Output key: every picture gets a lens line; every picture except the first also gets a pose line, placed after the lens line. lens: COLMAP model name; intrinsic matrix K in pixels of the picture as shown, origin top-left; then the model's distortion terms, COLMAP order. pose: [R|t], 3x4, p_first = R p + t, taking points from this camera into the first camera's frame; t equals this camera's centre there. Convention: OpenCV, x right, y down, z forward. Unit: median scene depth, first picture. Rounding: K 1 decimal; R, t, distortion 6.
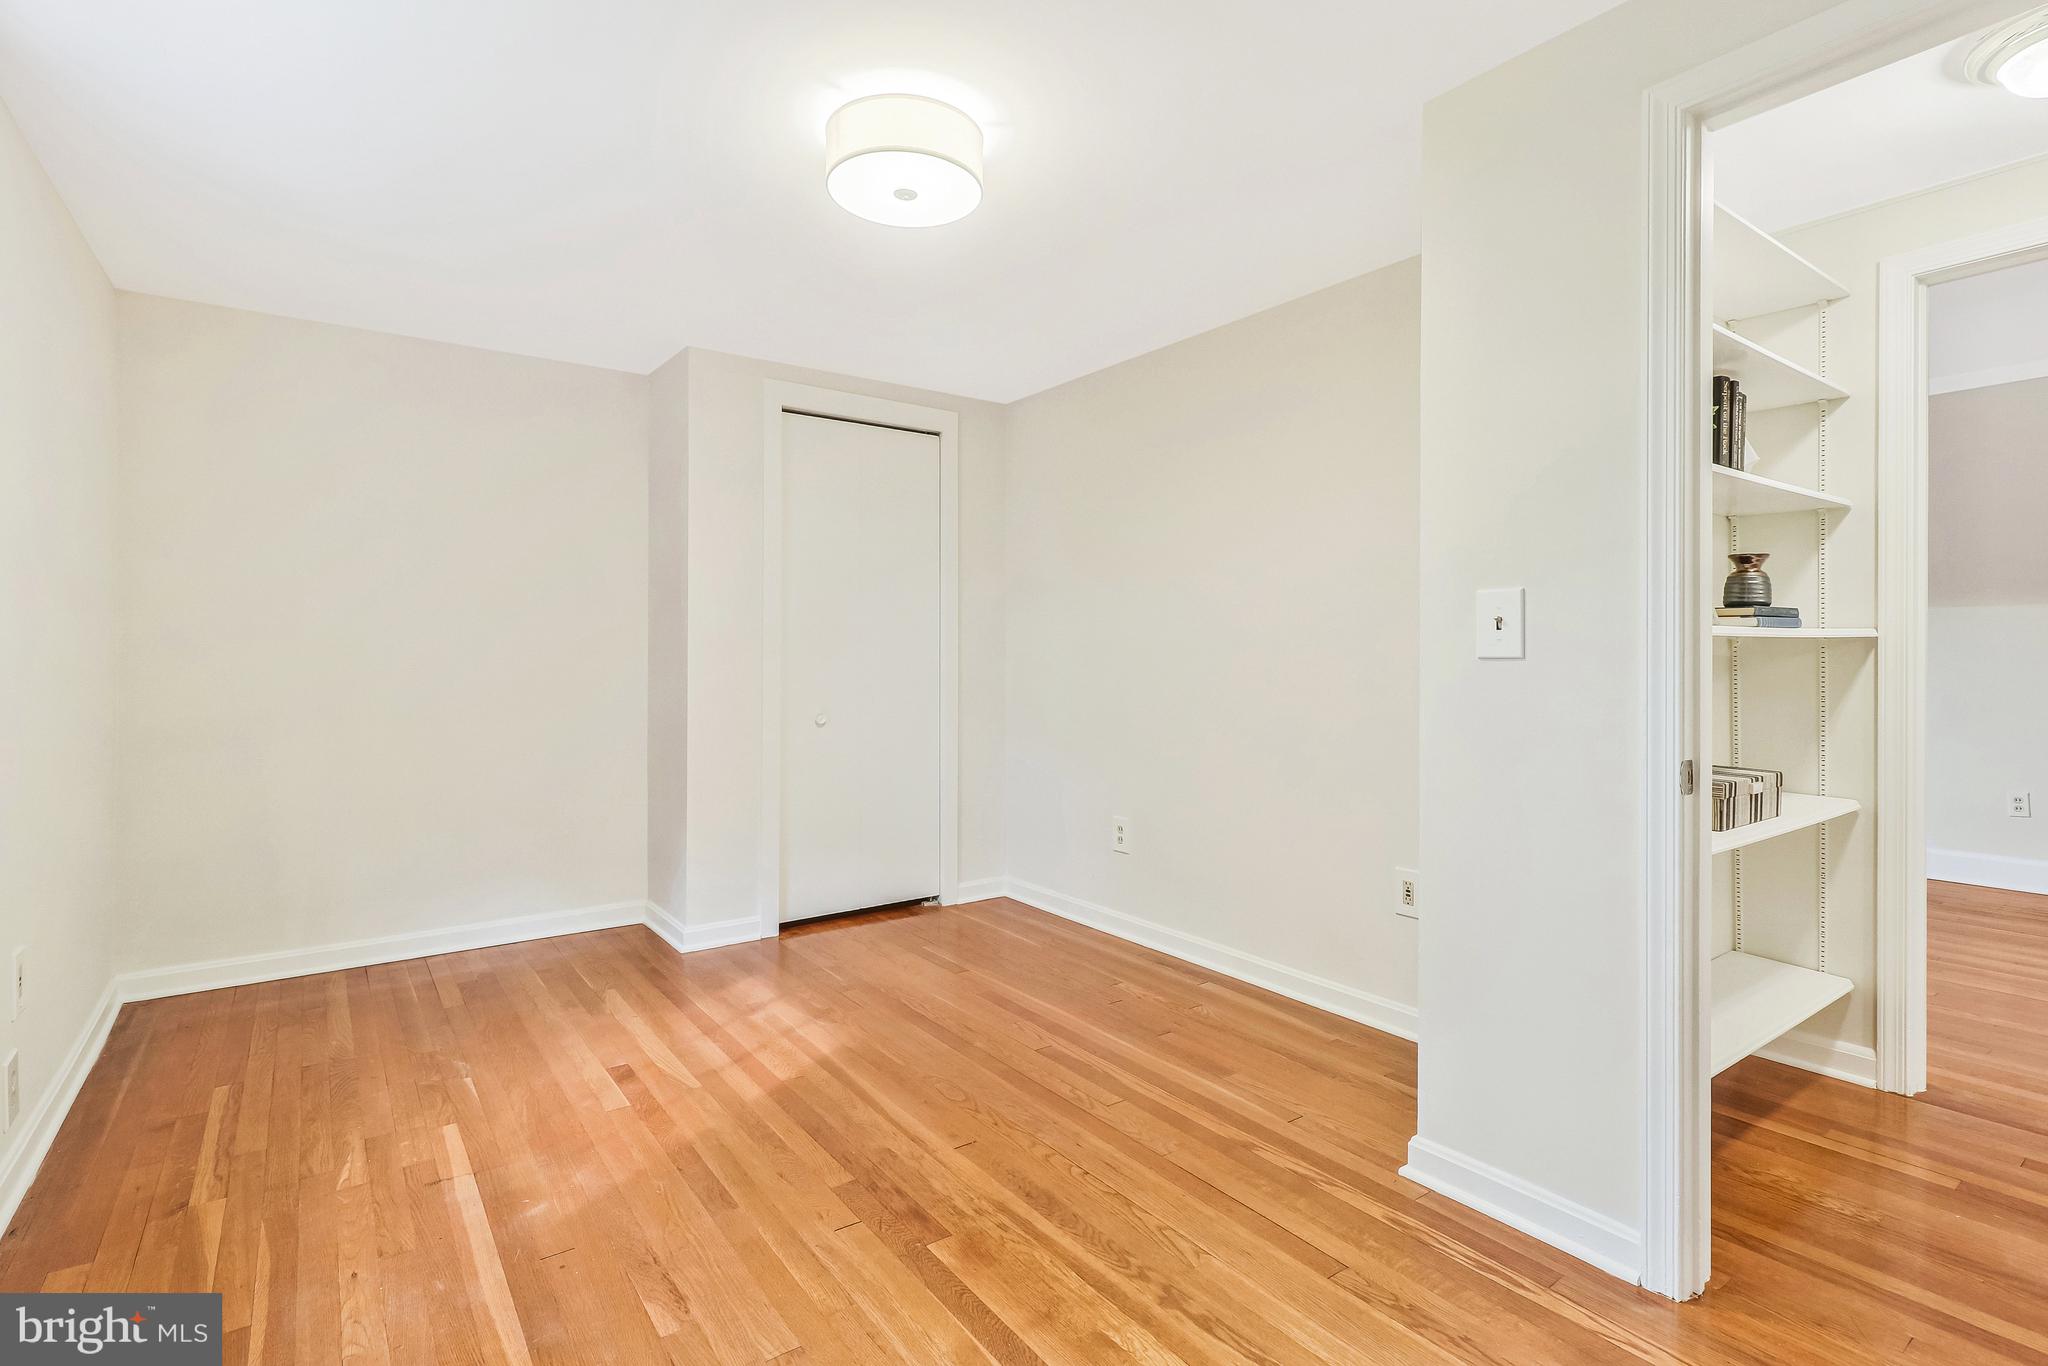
lens RADIAL K [[958.0, 0, 1015.8], [0, 958.0, 678.2], [0, 0, 1]] dist [0.003081, -0.000606]
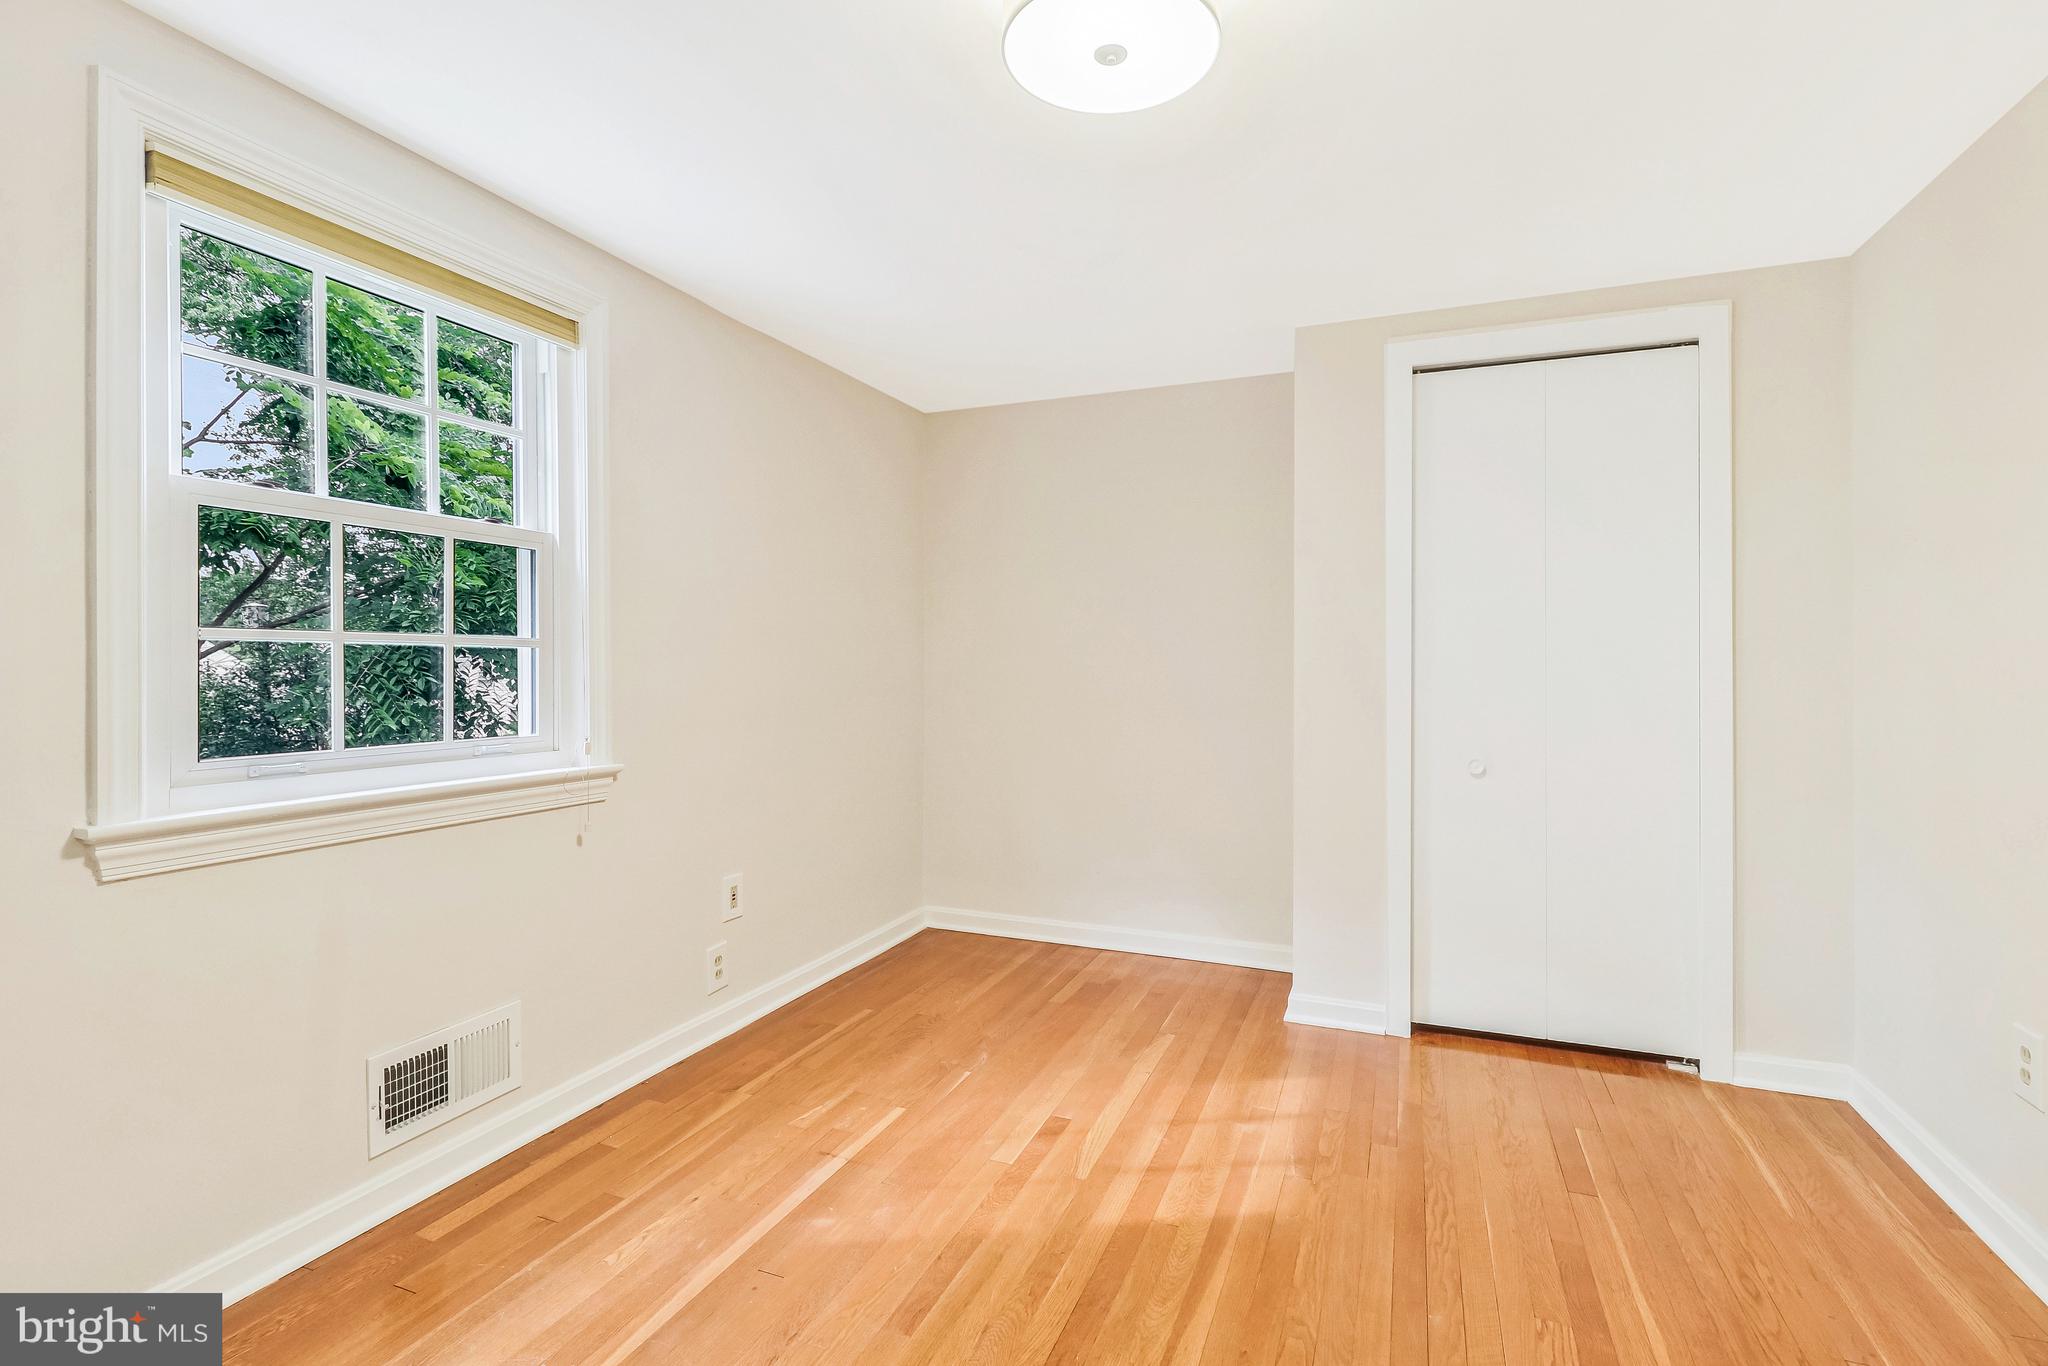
lens RADIAL K [[958.0, 0, 1030.0], [0, 958.0, 659.7], [0, 0, 1]] dist [0.003081, -0.000606]
pose [[0.535439, 0.002793, -0.844569, 0.396894], [-0.024170, 0.999636, -0.012017, -0.039212], [0.844228, 0.026848, 0.535311, 0.490310]]
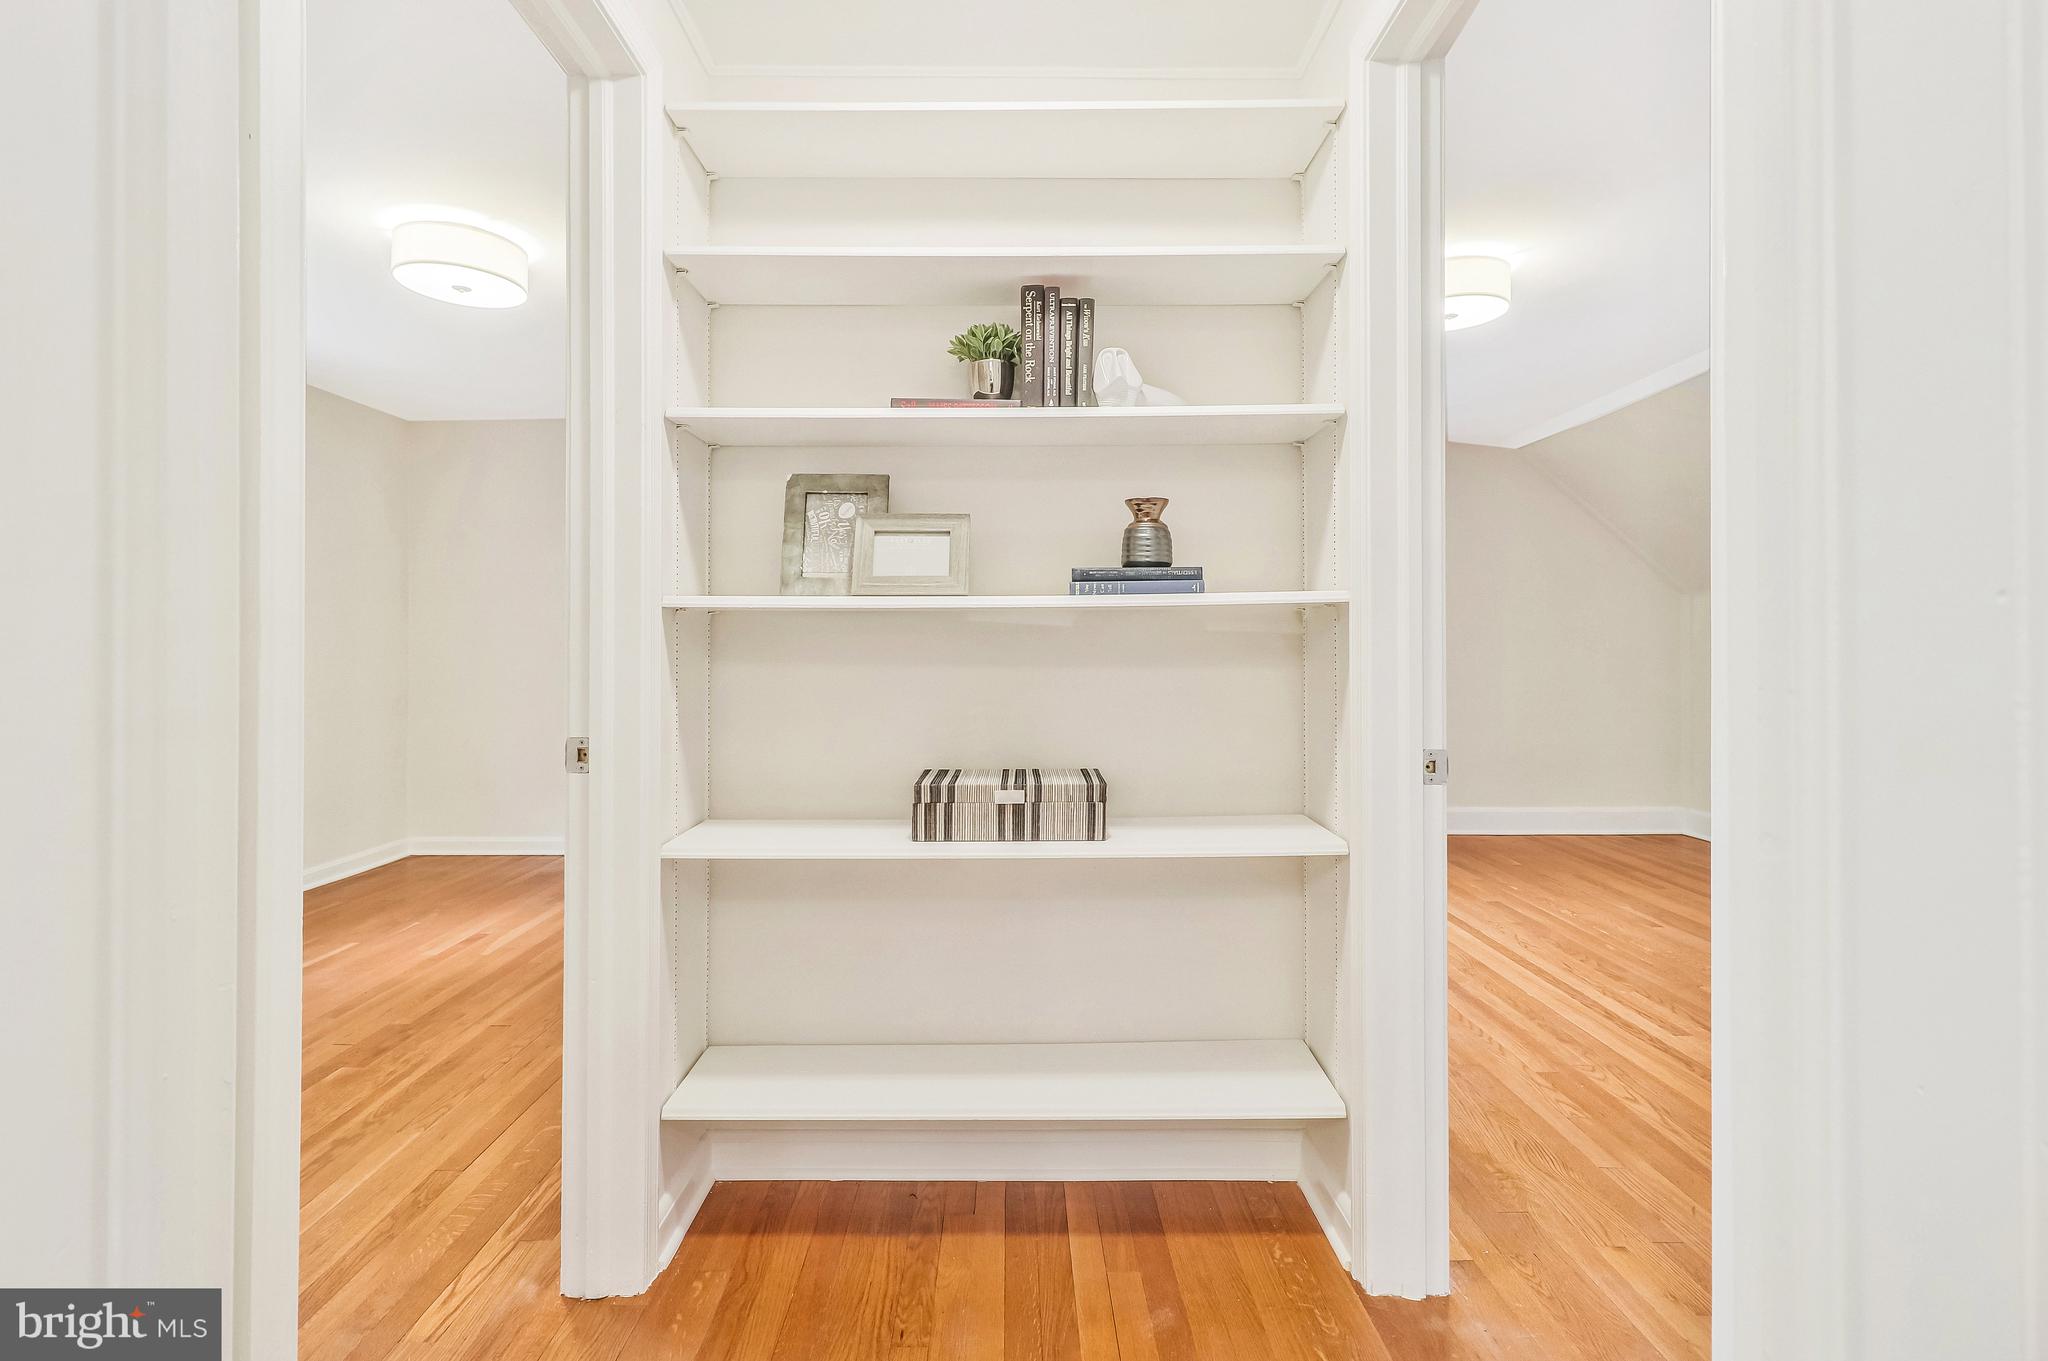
lens RADIAL K [[958.0, 0, 1014.3], [0, 958.0, 646.5], [0, 0, 1]] dist [0.003081, -0.000606]
pose [[0.818556, -0.002984, -0.574419, 1.112585], [-0.011560, 0.999698, -0.021667, 0.006142], [0.574311, 0.024376, 0.818274, 0.310173]]
